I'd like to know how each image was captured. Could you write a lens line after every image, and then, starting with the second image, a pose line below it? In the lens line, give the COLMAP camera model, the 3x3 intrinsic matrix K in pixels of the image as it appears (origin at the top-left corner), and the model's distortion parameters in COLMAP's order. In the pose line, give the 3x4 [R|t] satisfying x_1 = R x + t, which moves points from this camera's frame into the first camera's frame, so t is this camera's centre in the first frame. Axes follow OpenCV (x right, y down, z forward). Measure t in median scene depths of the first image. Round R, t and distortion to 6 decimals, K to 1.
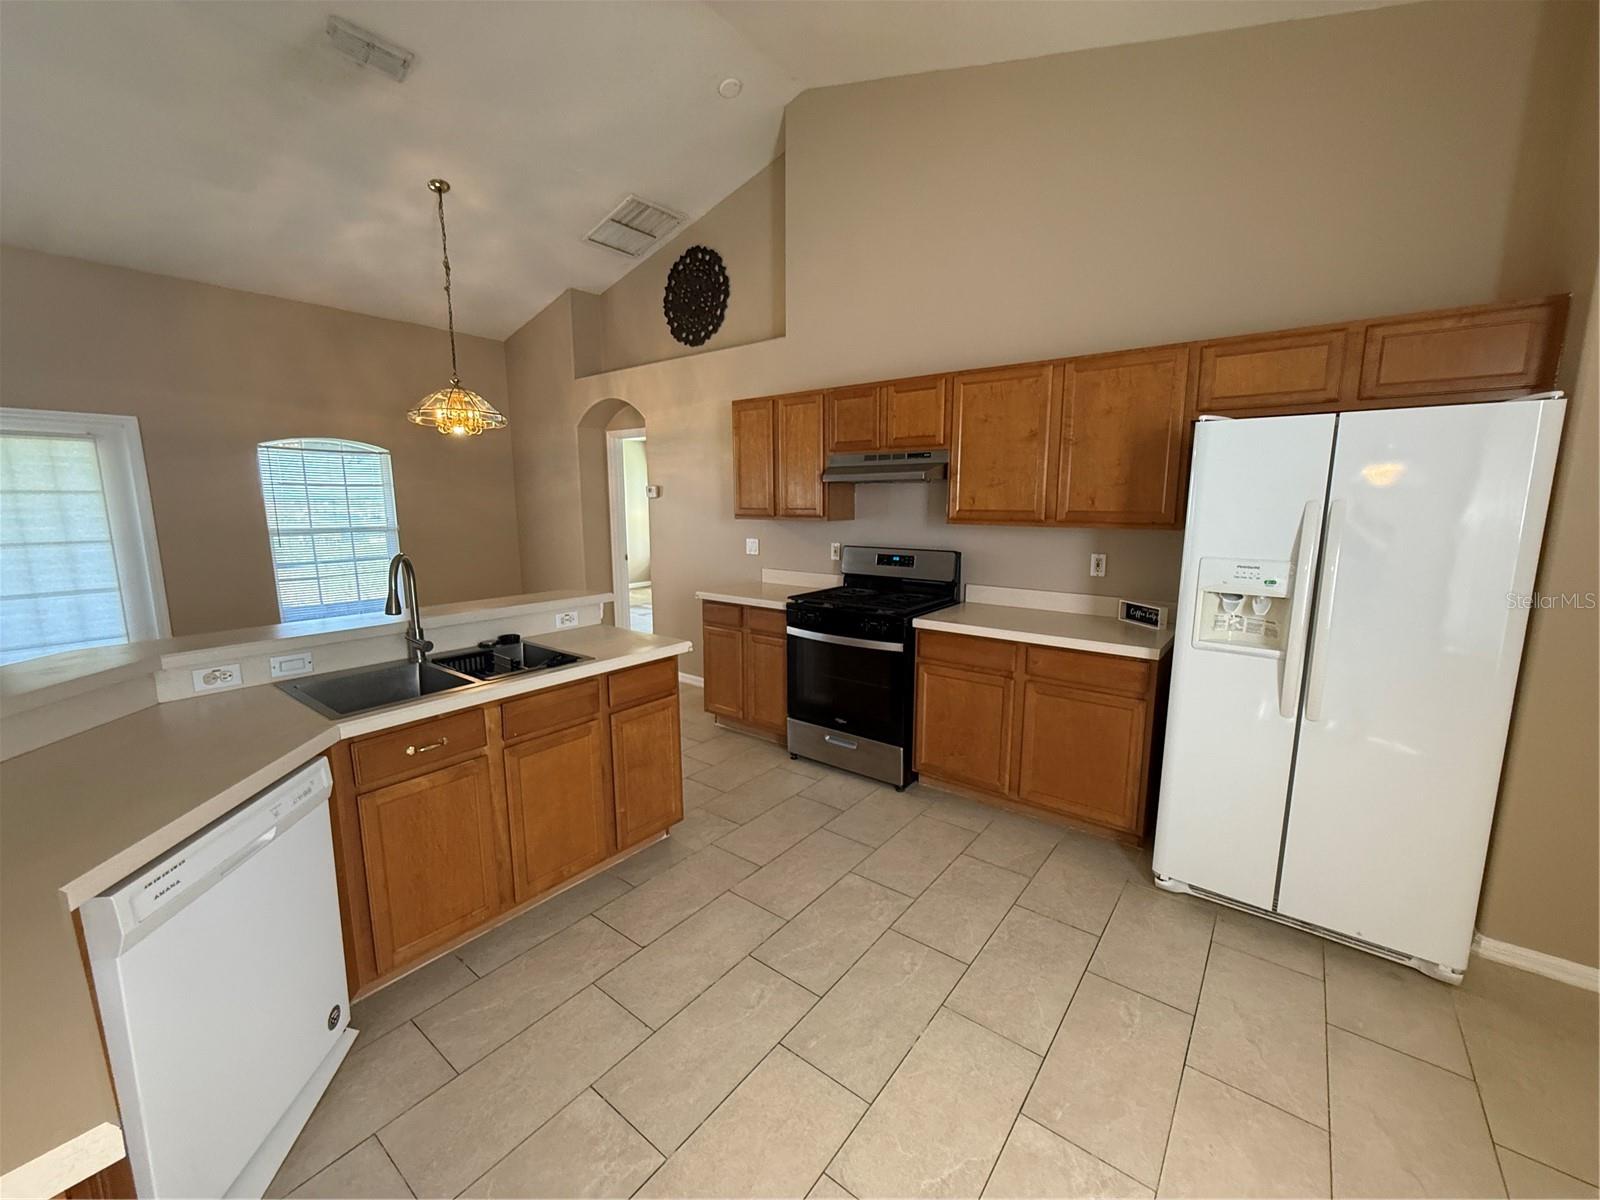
lens RADIAL K [[643.0, 0, 797.2], [0, 643.0, 600.3], [0, 0, 1]] dist [-0.003572, 0.000009]
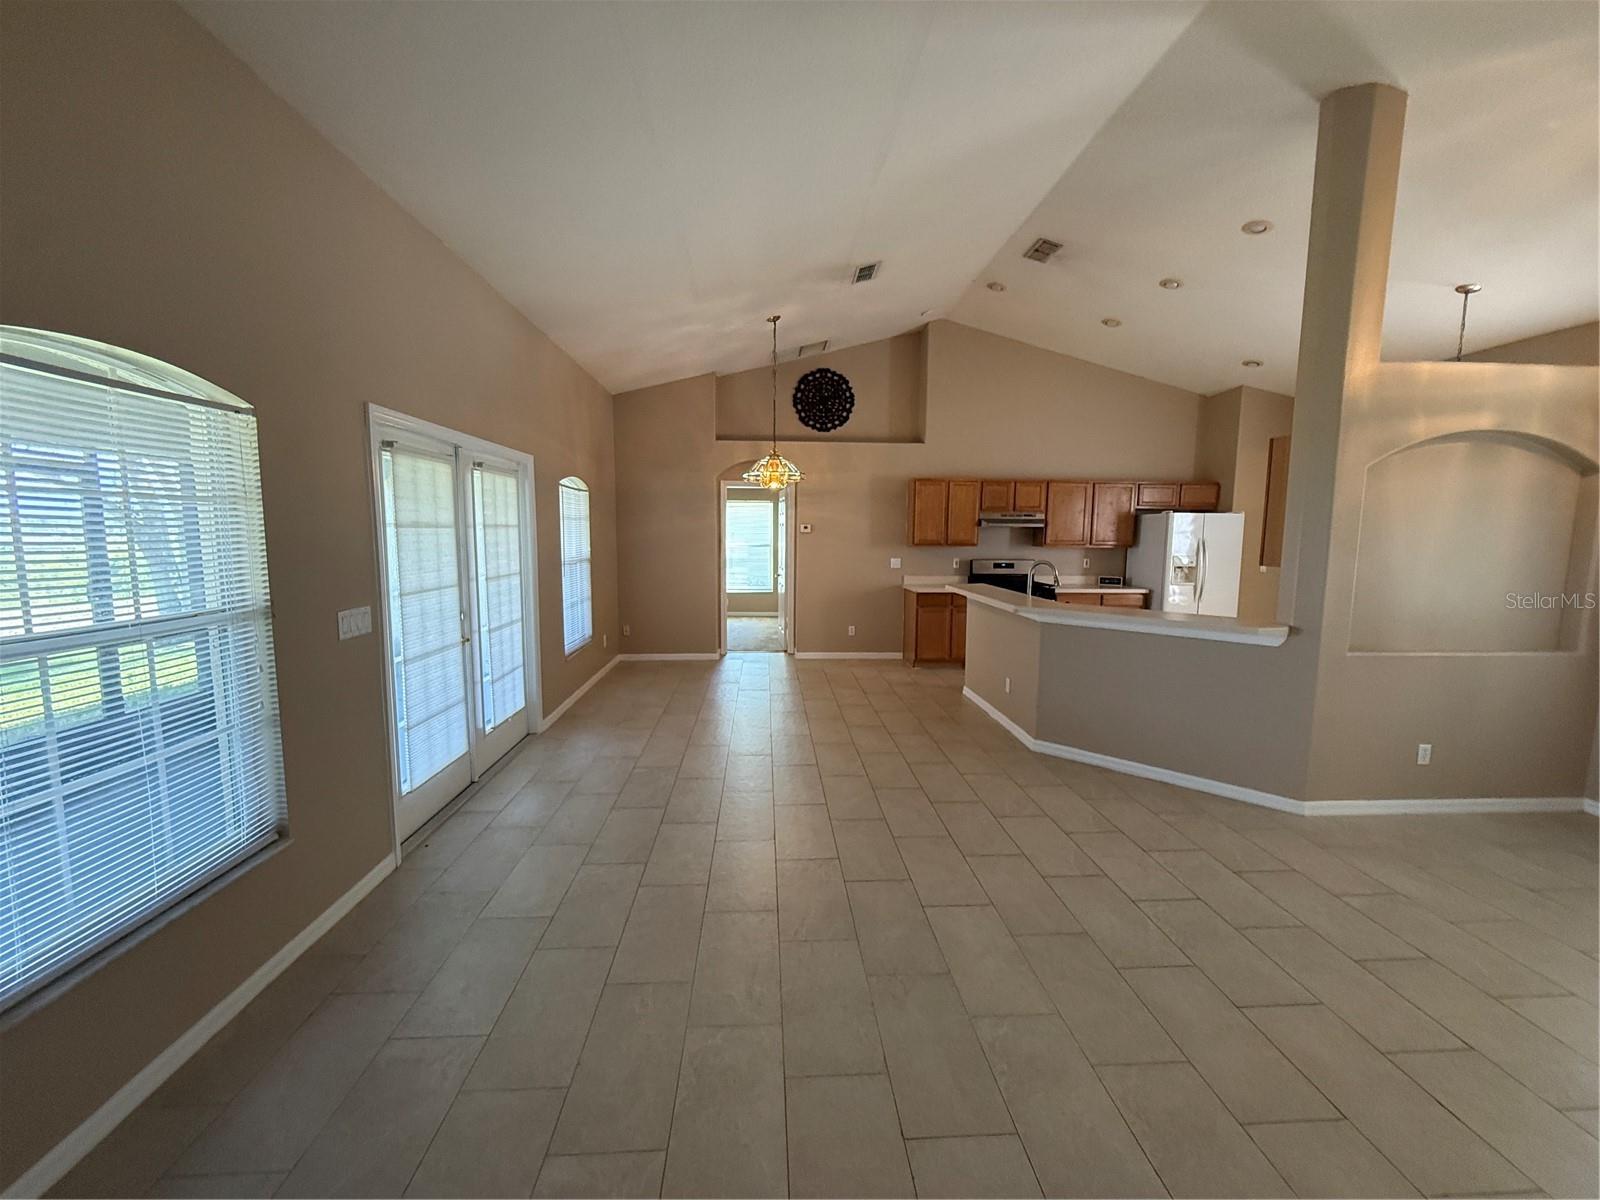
lens RADIAL K [[643.0, 0, 801.6], [0, 643.0, 601.3], [0, 0, 1]] dist [-0.003572, 0.000009]
pose [[0.747227, -0.066040, 0.661280, -1.262820], [0.095669, 0.995375, -0.008697, 0.004436], [-0.657647, 0.069763, 0.750089, -0.063965]]
